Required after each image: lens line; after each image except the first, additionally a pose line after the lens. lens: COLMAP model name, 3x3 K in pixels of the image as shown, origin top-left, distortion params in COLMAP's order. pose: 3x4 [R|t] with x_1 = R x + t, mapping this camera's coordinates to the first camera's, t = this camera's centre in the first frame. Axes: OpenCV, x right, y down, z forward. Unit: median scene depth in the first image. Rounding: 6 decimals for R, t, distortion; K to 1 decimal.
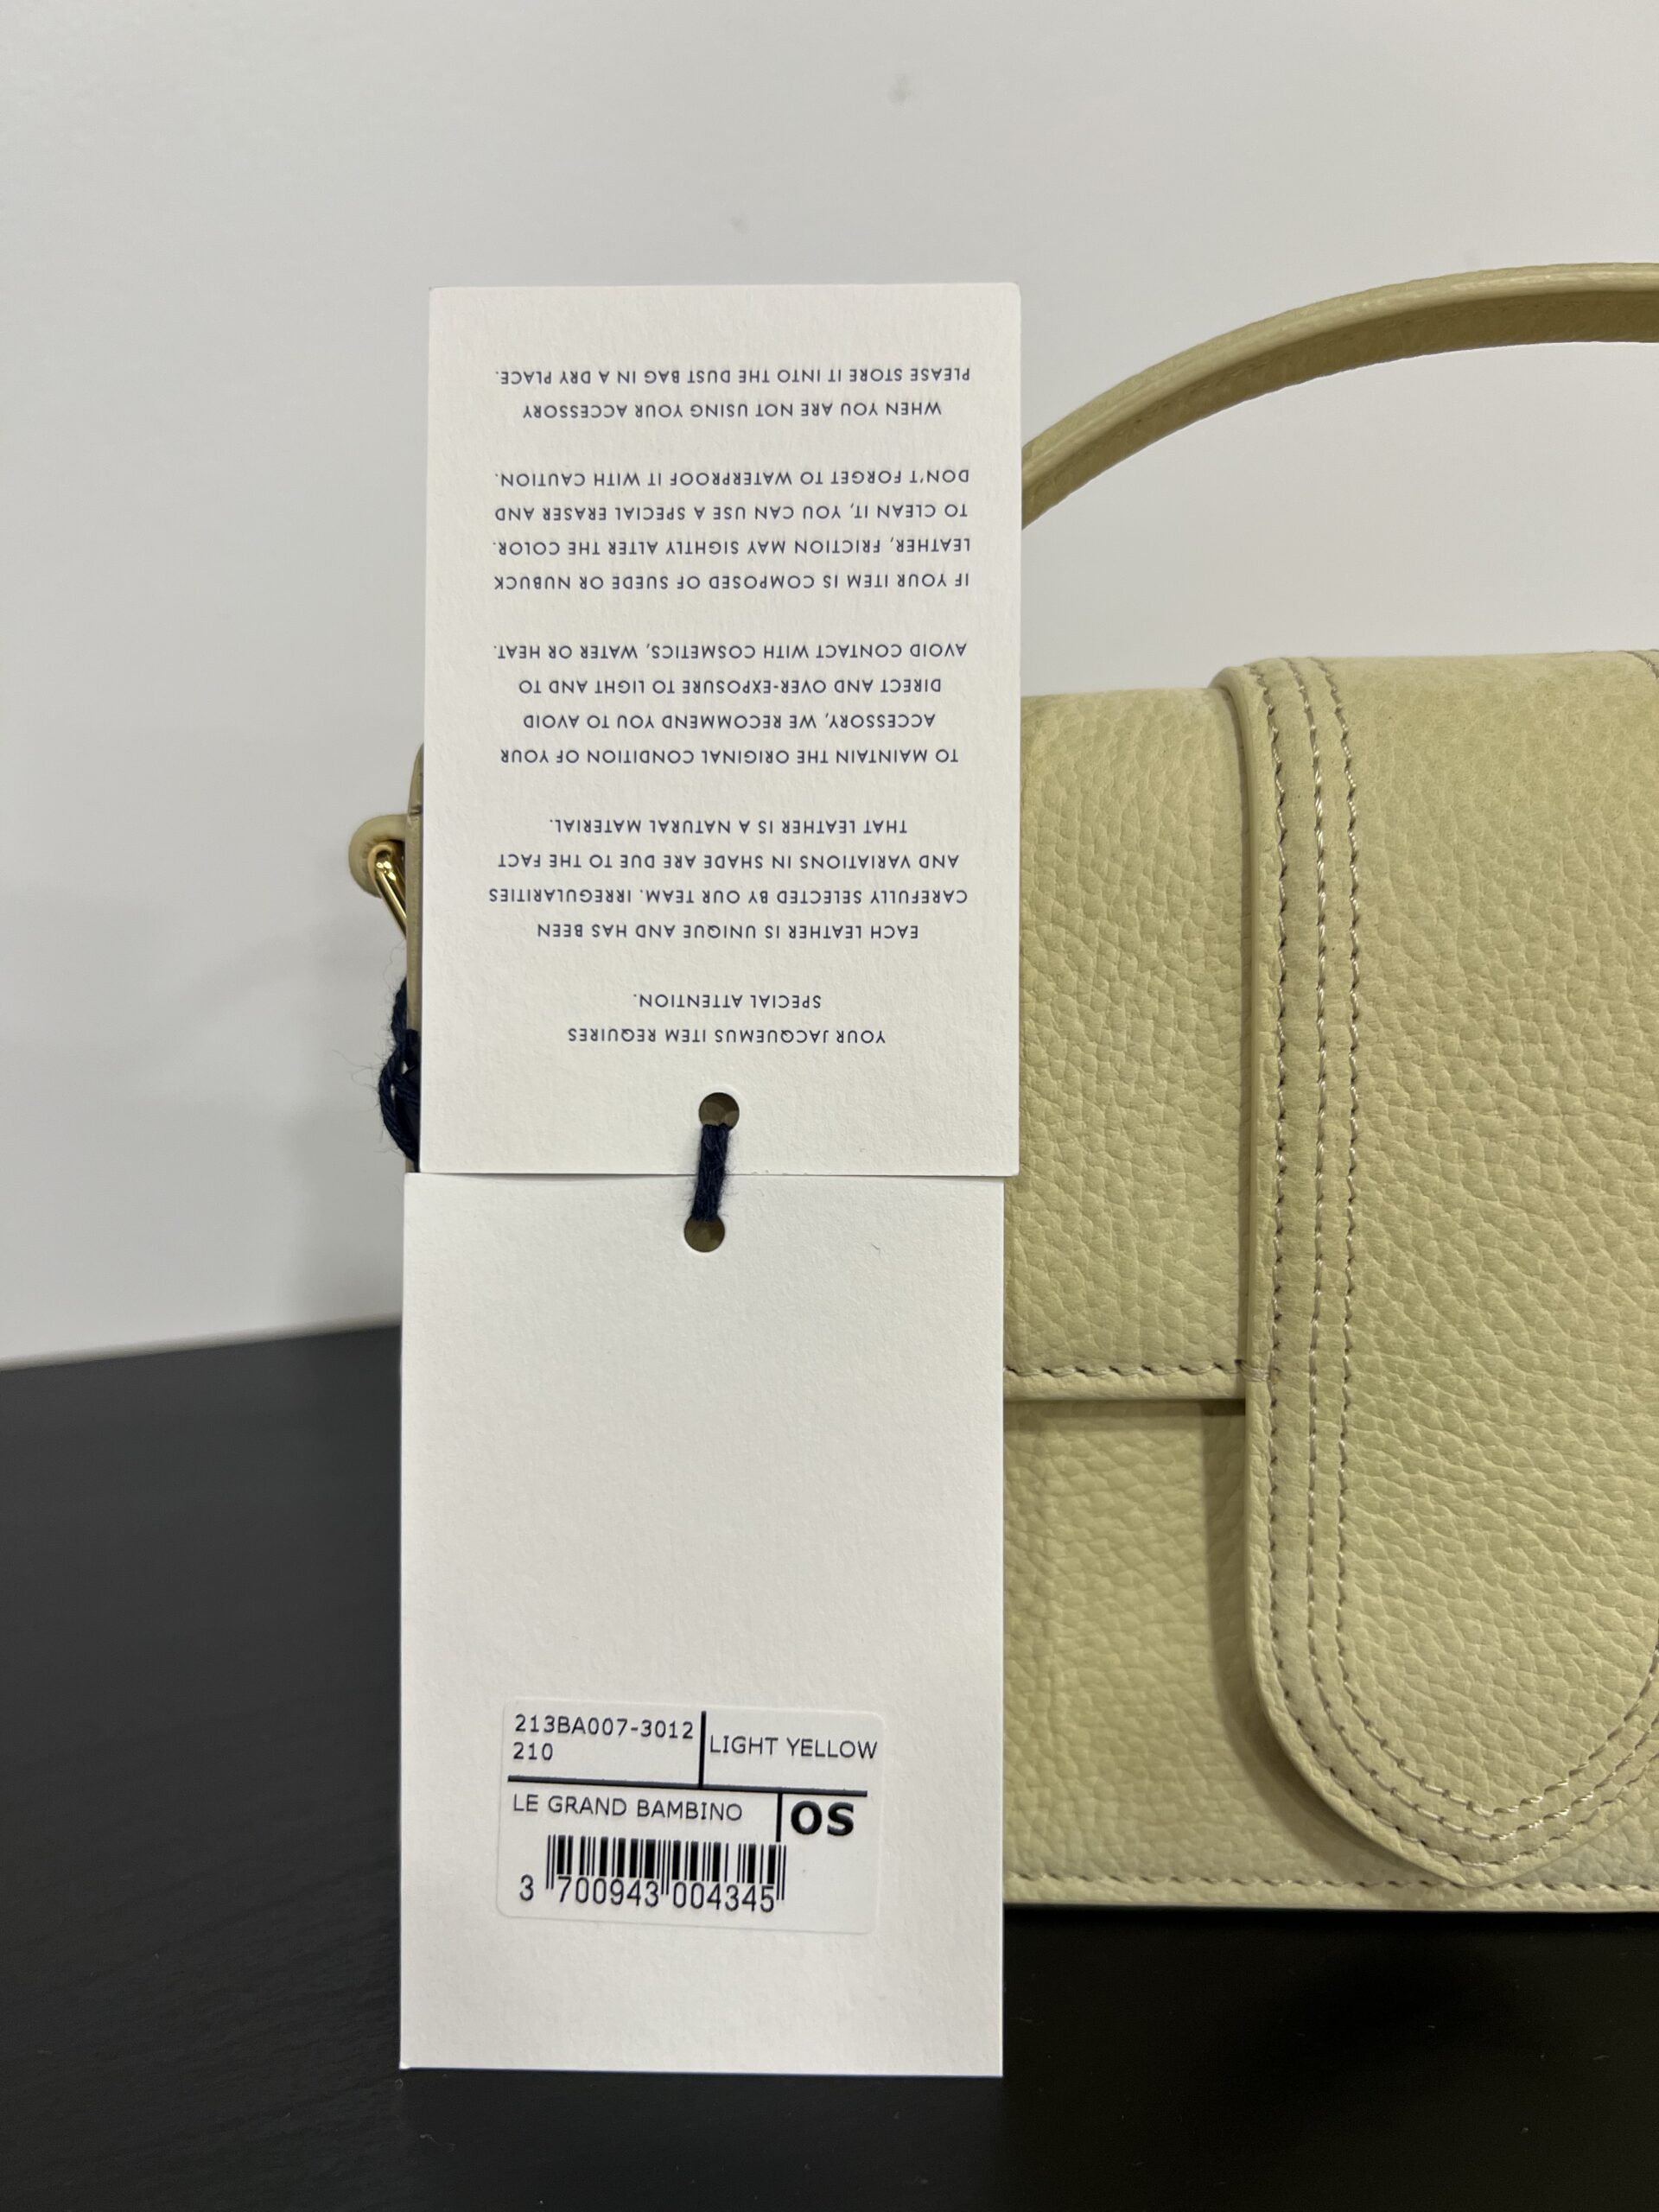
lens RADIAL K [[1783.9, 0, 815.9], [0, 1783.9, 1113.7], [0, 0, 1]] dist [0.111761, -0.413053]
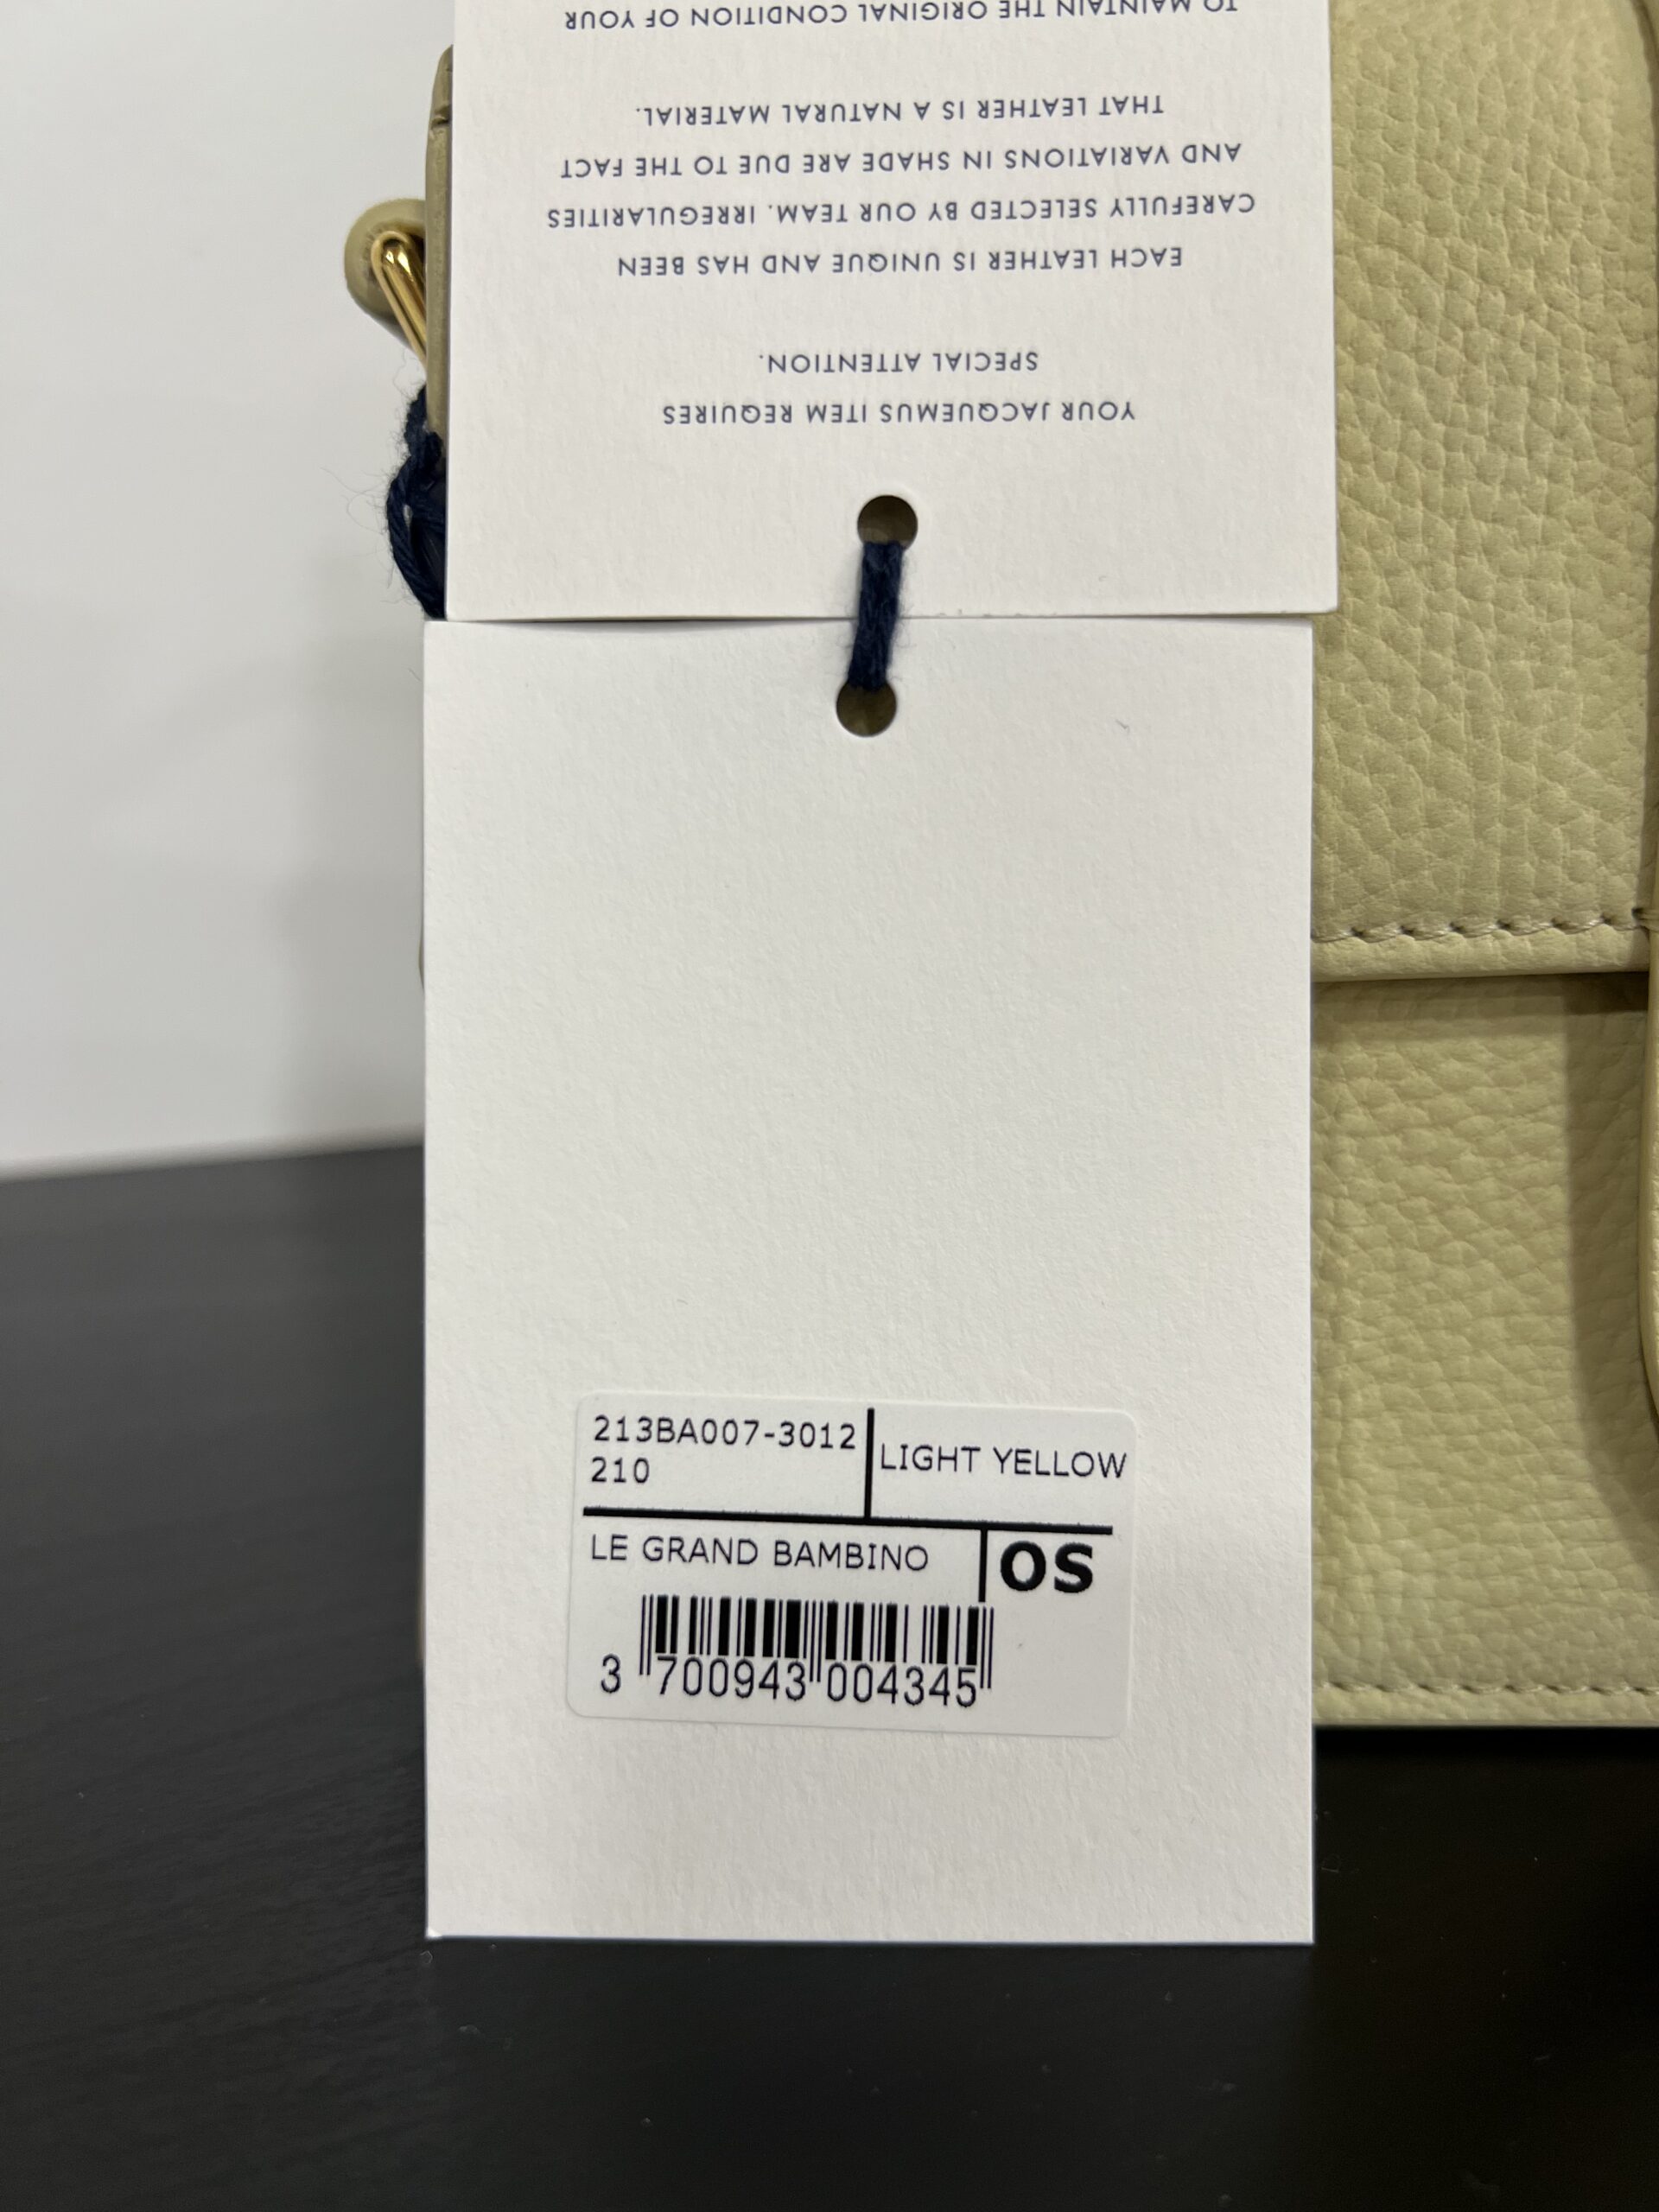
lens RADIAL K [[1813.3, 0, 827.2], [0, 1813.3, 1121.6], [0, 0, 1]] dist [-0.014480, -0.035236]
pose [[0.999984, -0.005686, 0.000096, -0.078149], [0.005686, 0.999978, 0.003379, 0.220601], [-0.000115, -0.003378, 0.999994, 0.316407]]
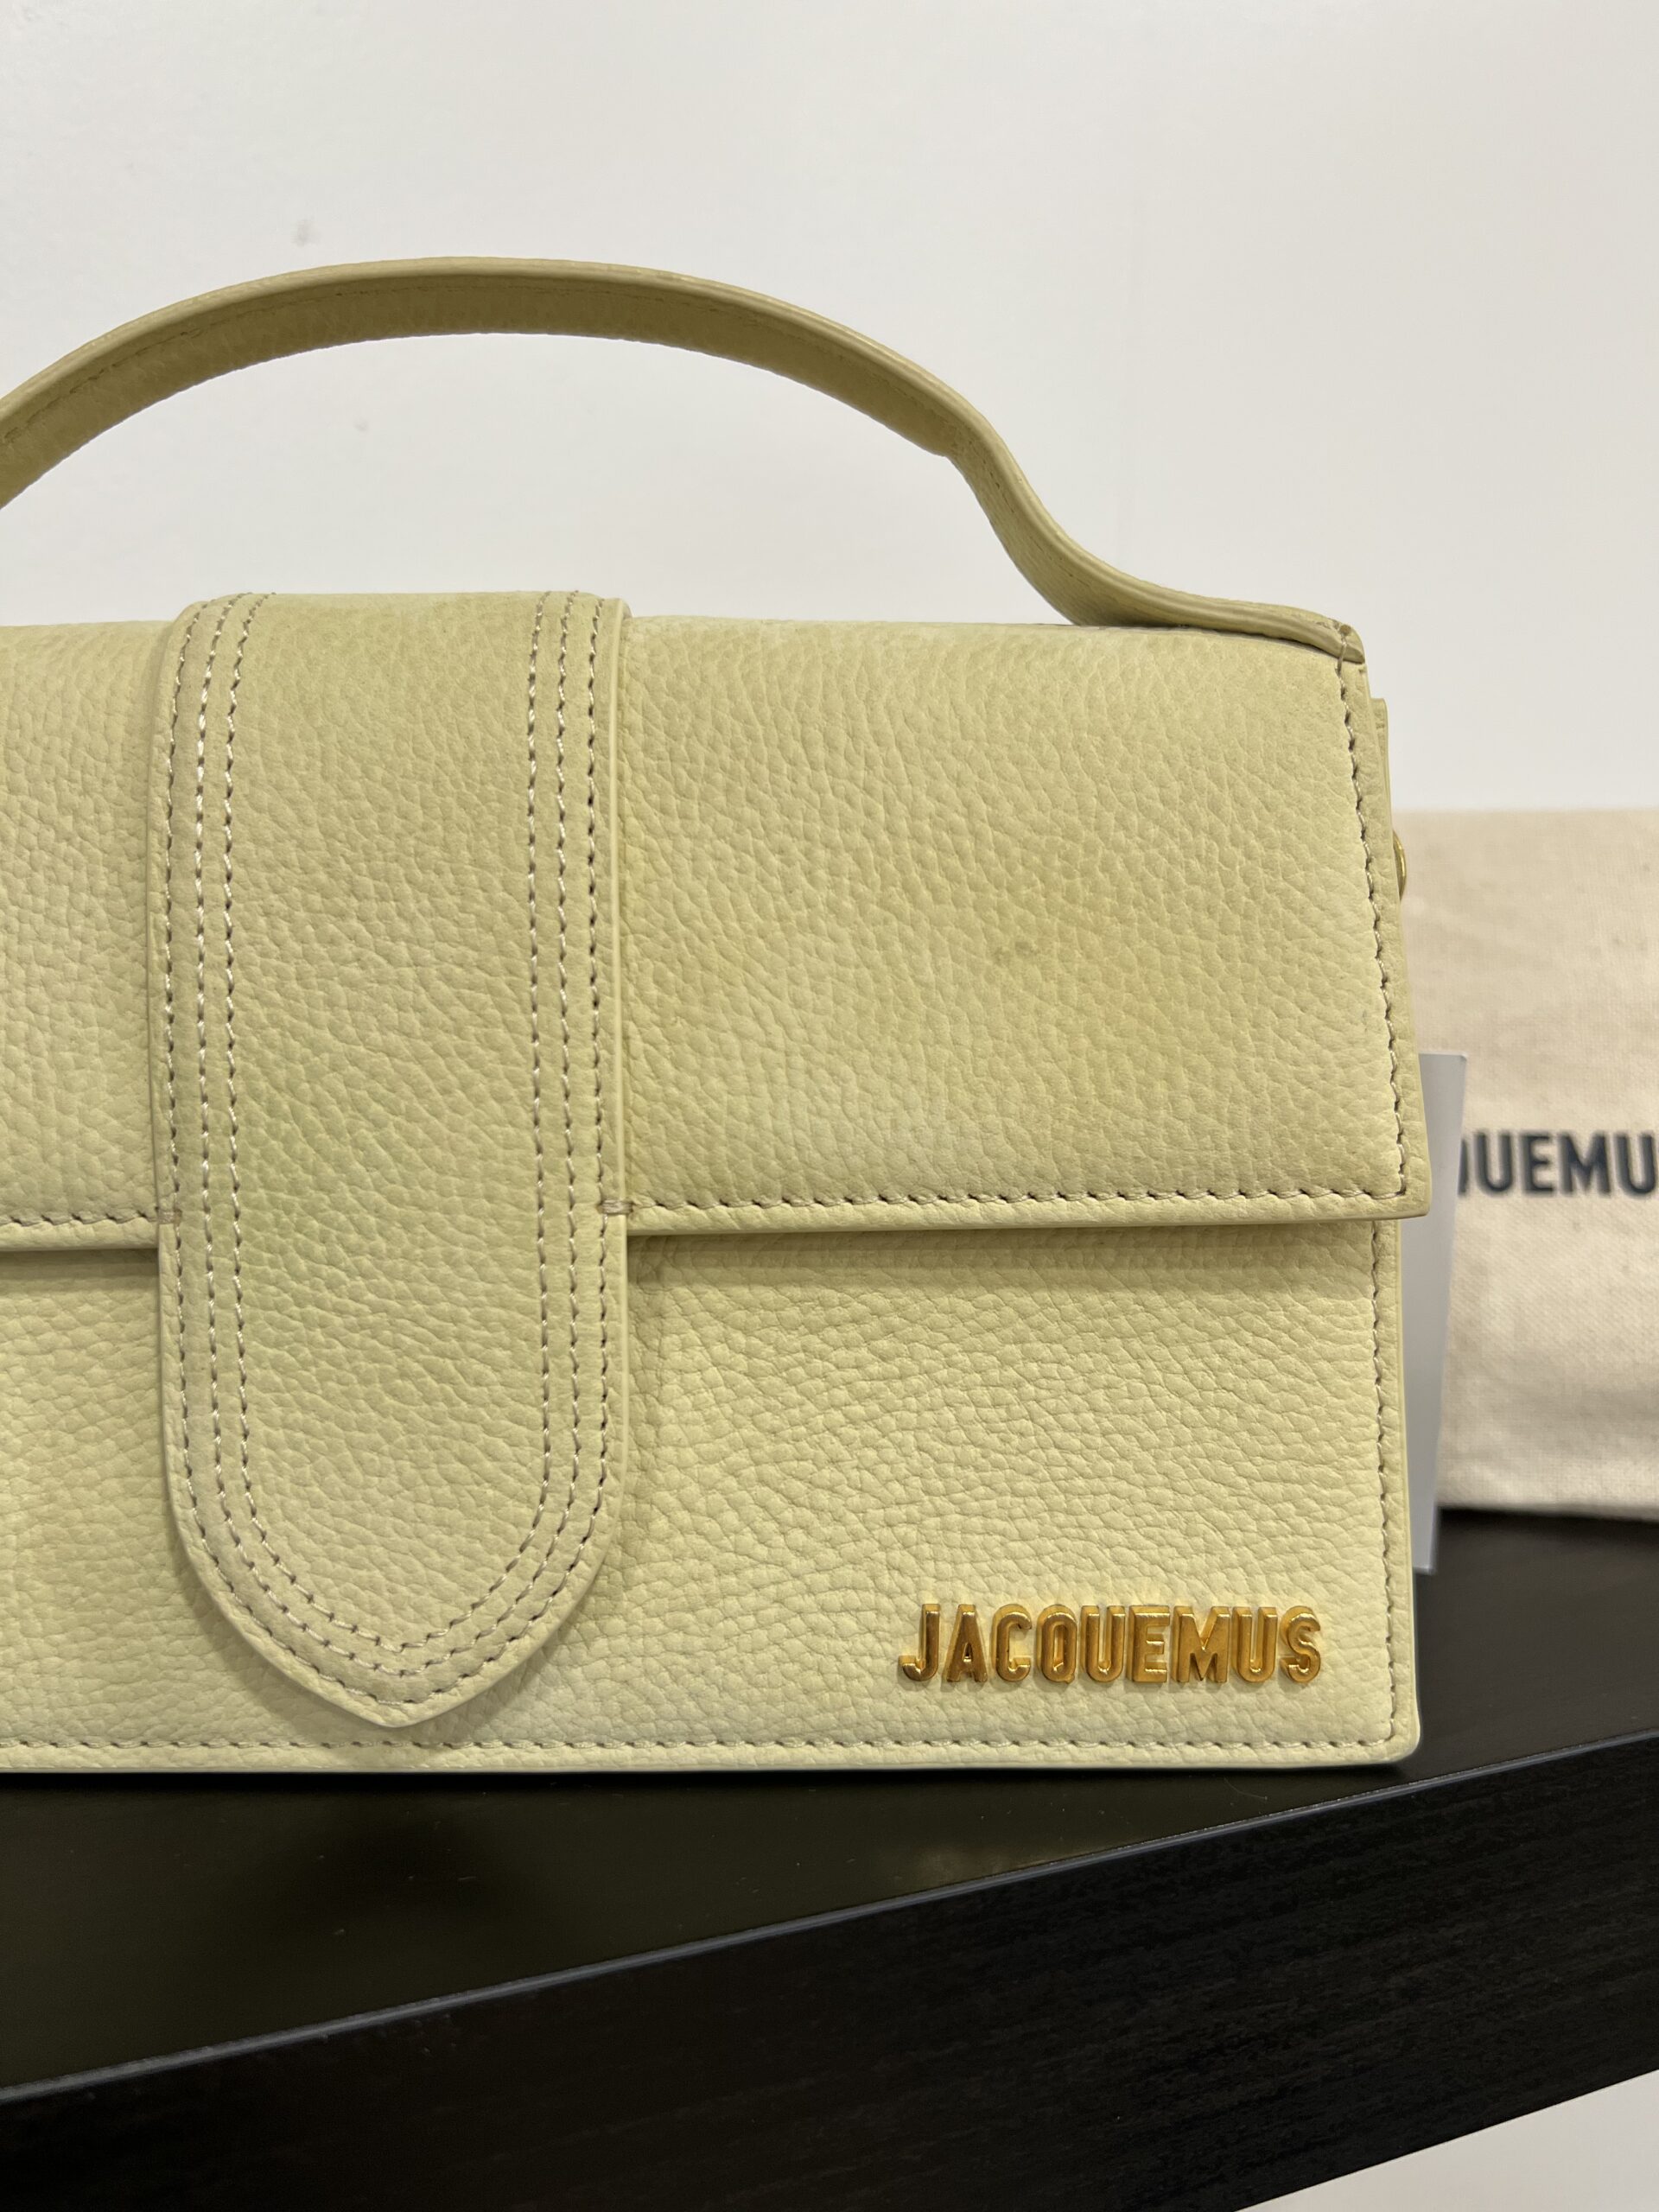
lens RADIAL K [[1702.9, 0, 829.5], [0, 1702.9, 1106.0], [0, 0, 1]] dist [0.084507, -0.259468]
pose [[0.997266, 0.010610, 0.073127, 0.574080], [-0.000525, 0.990630, -0.136570, 0.222235], [-0.073891, 0.136158, 0.987928, -0.050279]]
